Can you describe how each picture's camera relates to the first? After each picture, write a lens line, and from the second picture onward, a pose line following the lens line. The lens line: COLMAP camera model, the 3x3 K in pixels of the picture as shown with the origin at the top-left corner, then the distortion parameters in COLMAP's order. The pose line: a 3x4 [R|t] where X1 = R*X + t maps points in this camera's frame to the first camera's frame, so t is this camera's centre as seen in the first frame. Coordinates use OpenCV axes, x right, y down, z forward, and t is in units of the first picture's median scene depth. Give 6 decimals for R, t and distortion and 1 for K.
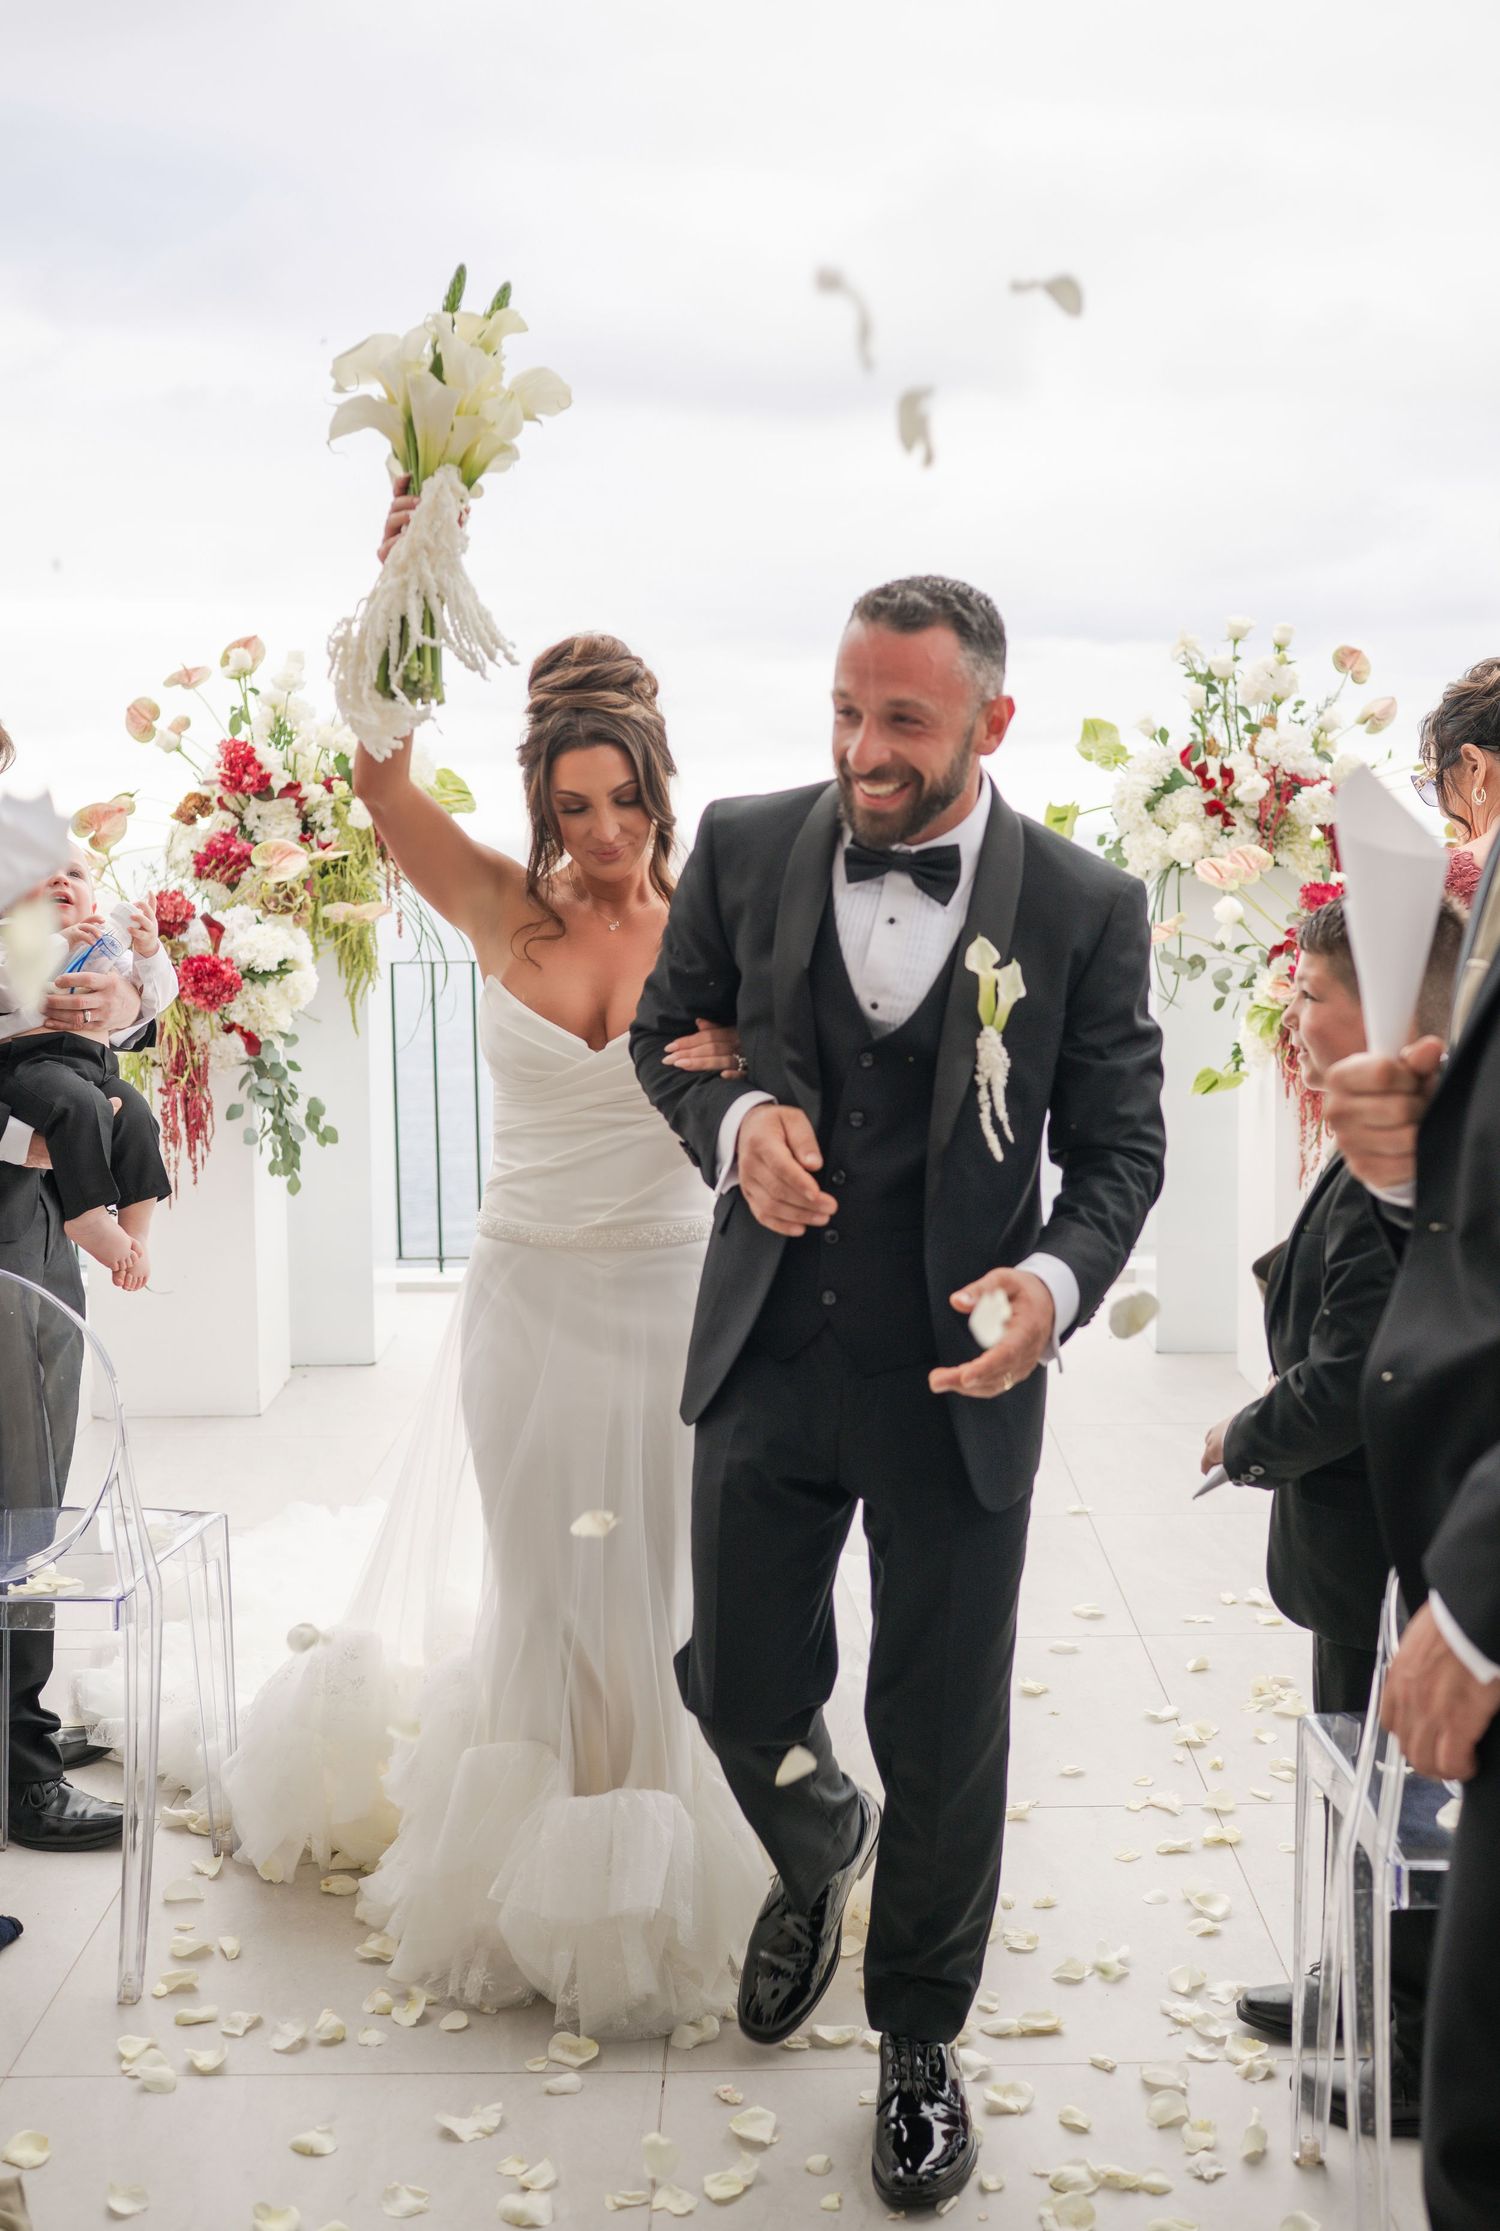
lens RADIAL K [[2549.9, 0, 794.4], [0, 2549.9, 1005.8], [0, 0, 1]] dist [0.002966, 0.000000]
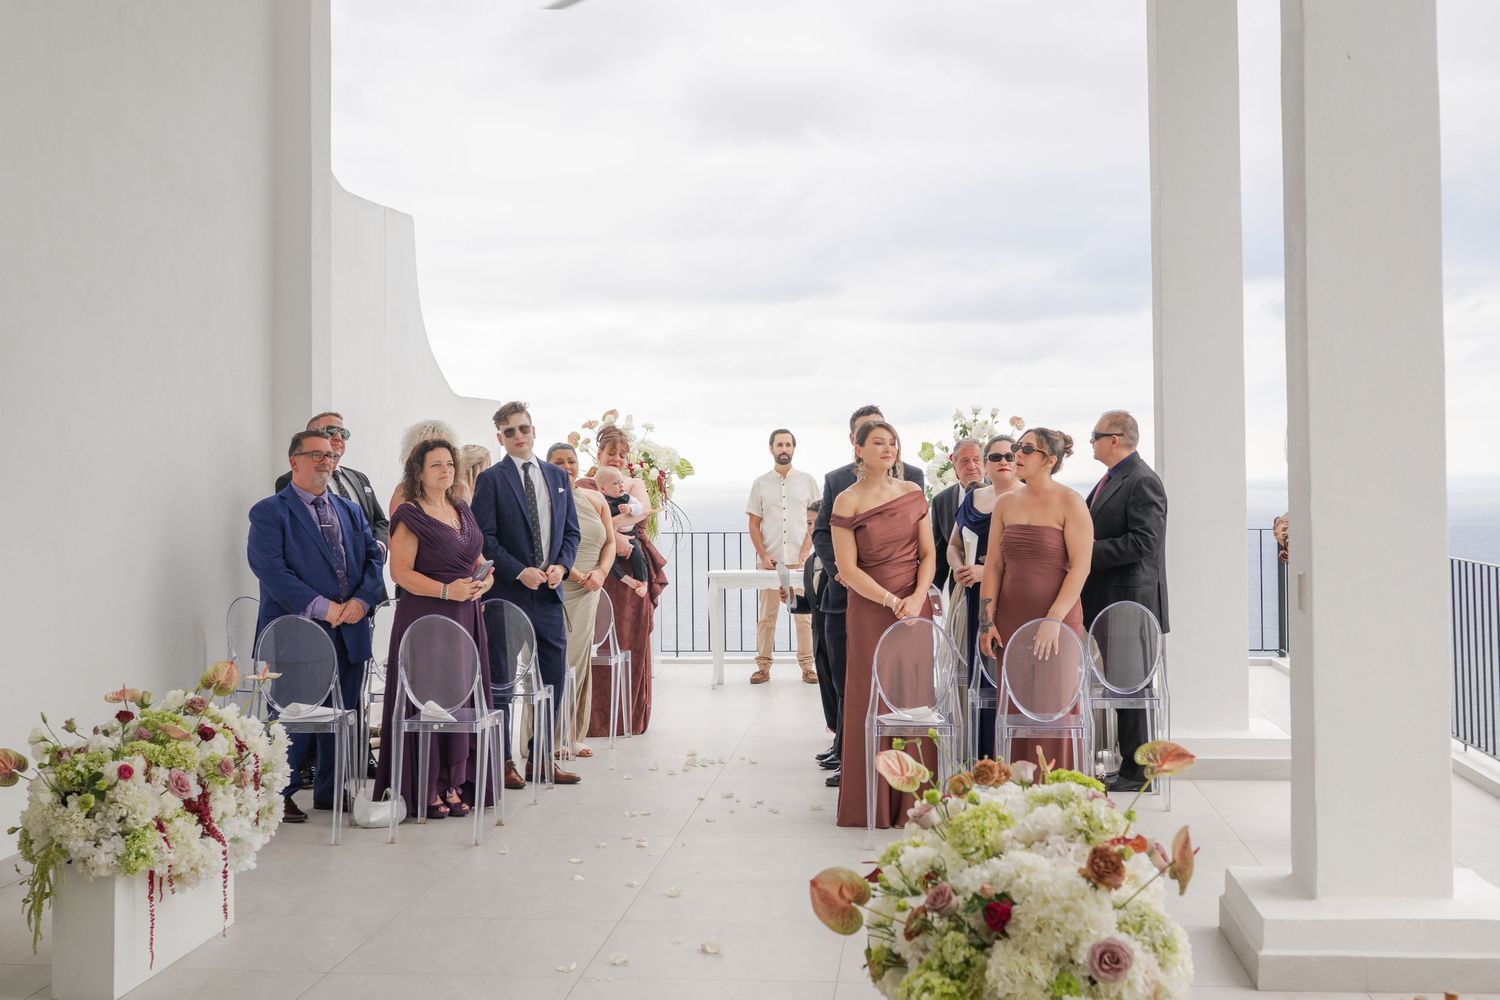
lens RADIAL K [[1994.9, 0, 752.9], [0, 1994.9, 504.4], [0, 0, 1]] dist [0.024628, 0.000000]
pose [[0.996176, 0.011058, -0.086662, 0.126988], [-0.015227, 0.998751, -0.047594, 0.058307], [0.086028, 0.048732, 0.995100, -1.153086]]
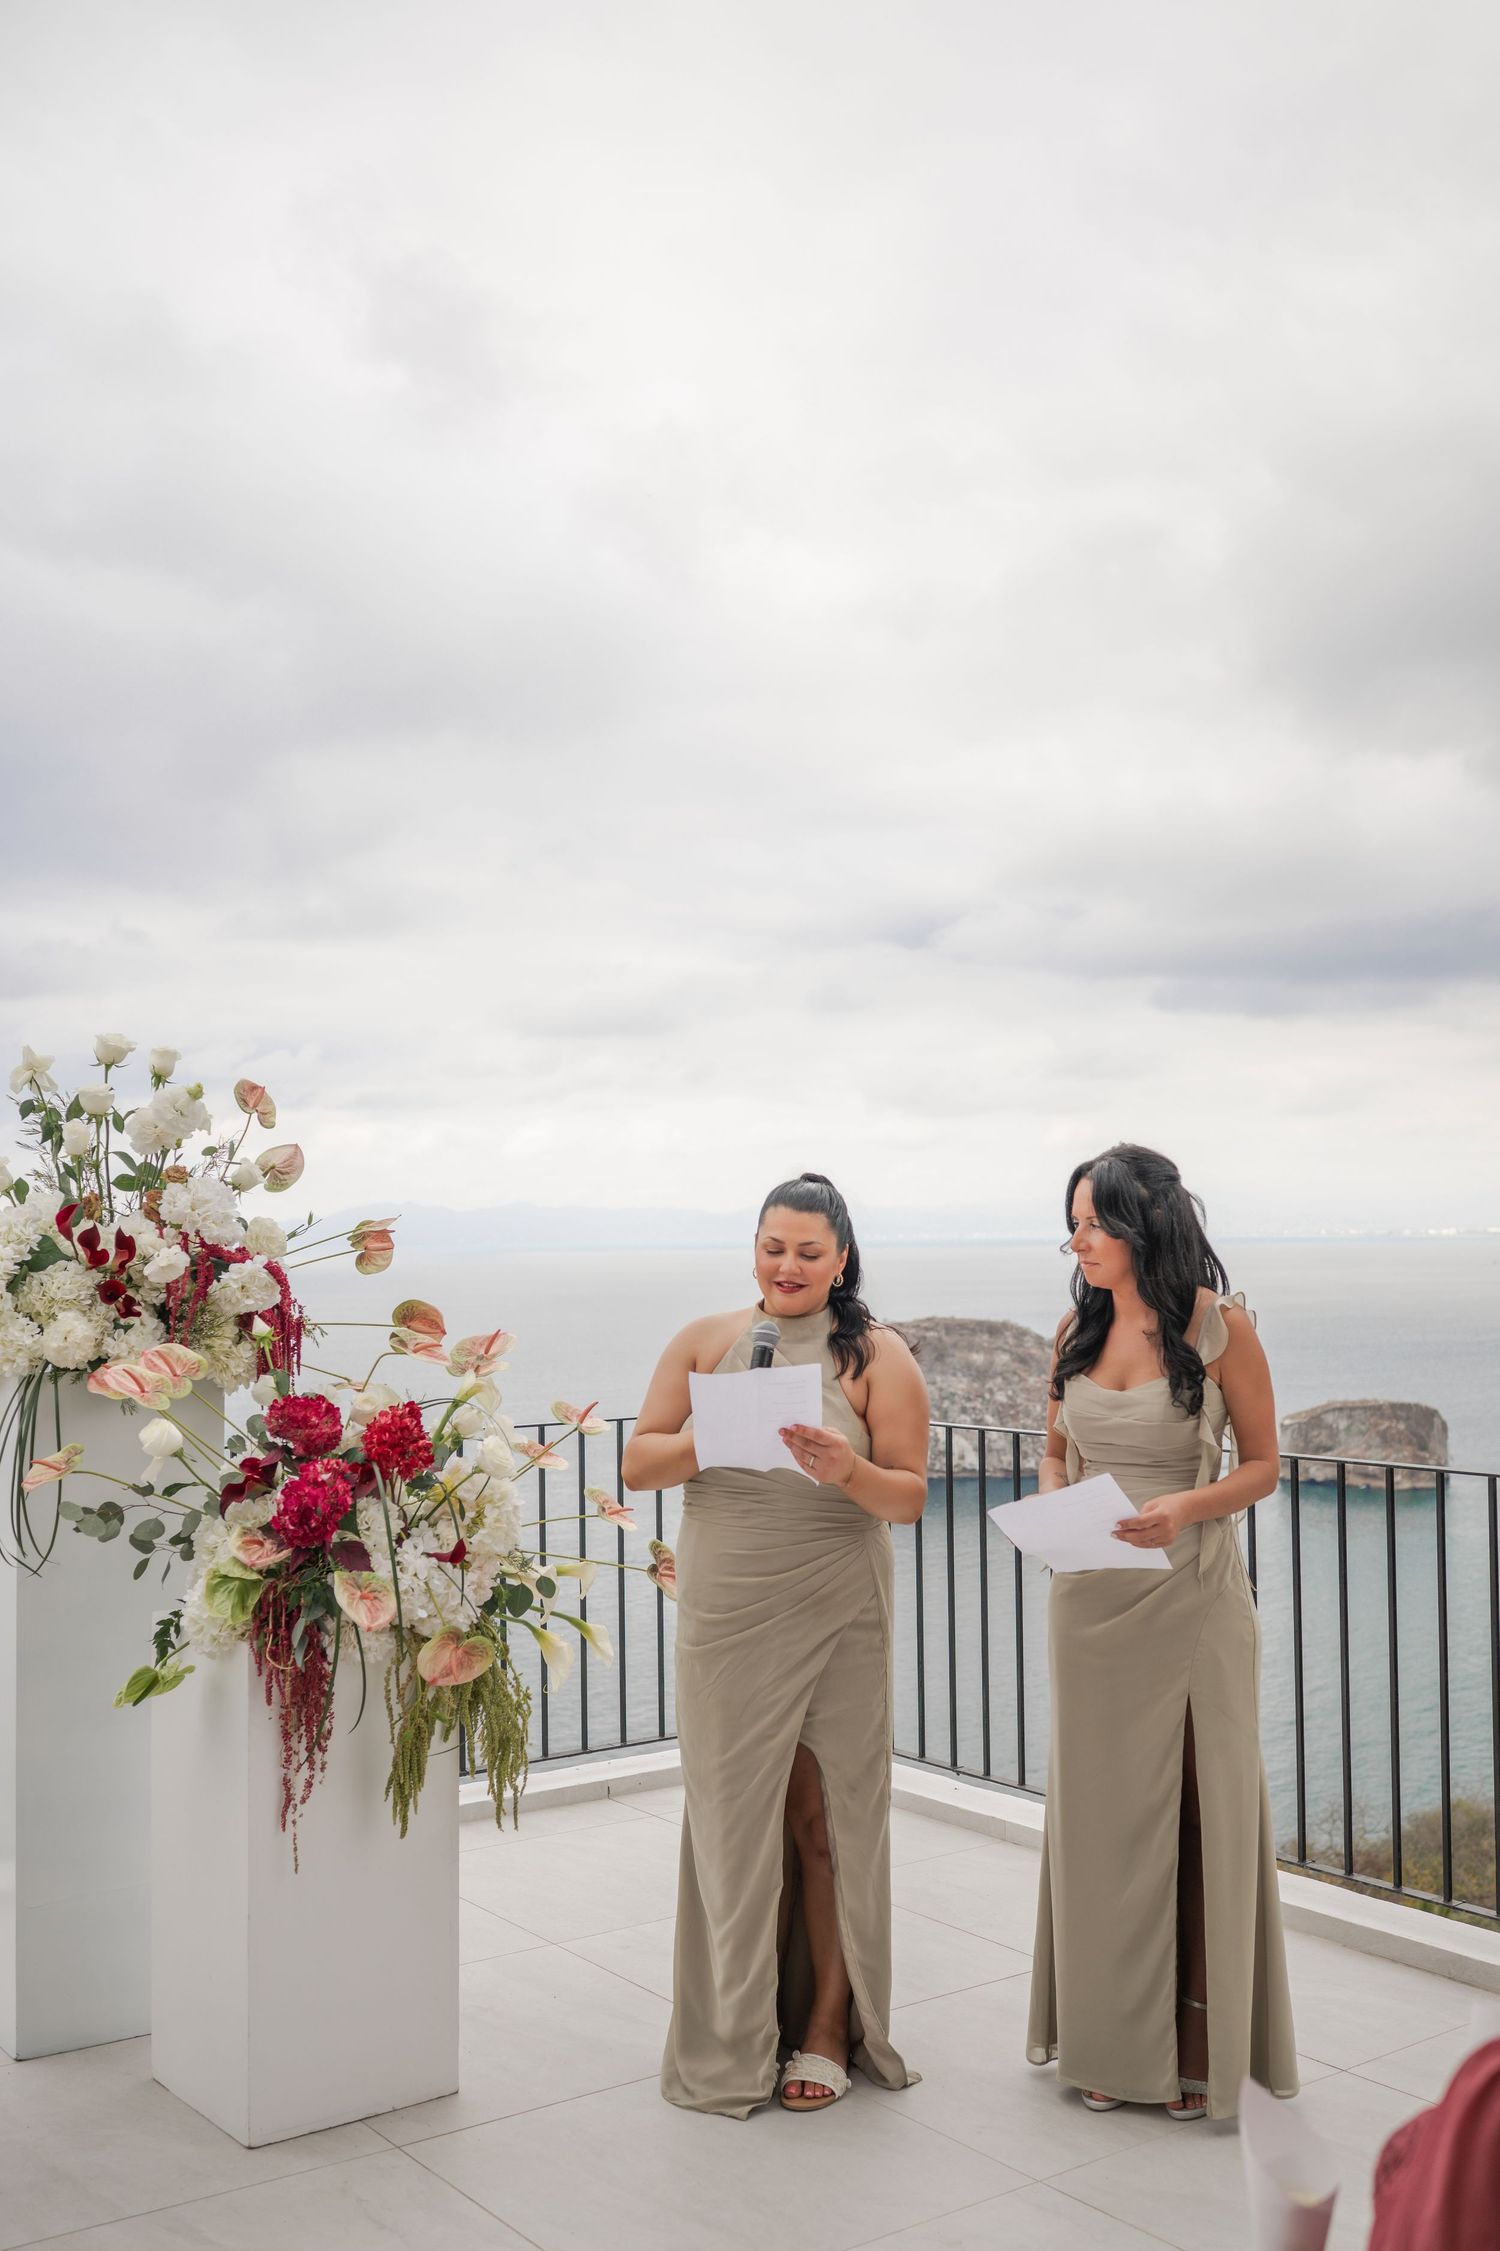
lens RADIAL K [[2174.8, 0, 772.1], [0, 2174.8, 1194.5], [0, 0, 1]] dist [-0.013882, 0.000000]
pose [[0.796413, 0.019439, 0.604440, -0.059125], [0.040252, 0.995563, -0.085053, -0.044702], [-0.603412, 0.092067, 0.792097, 0.392760]]
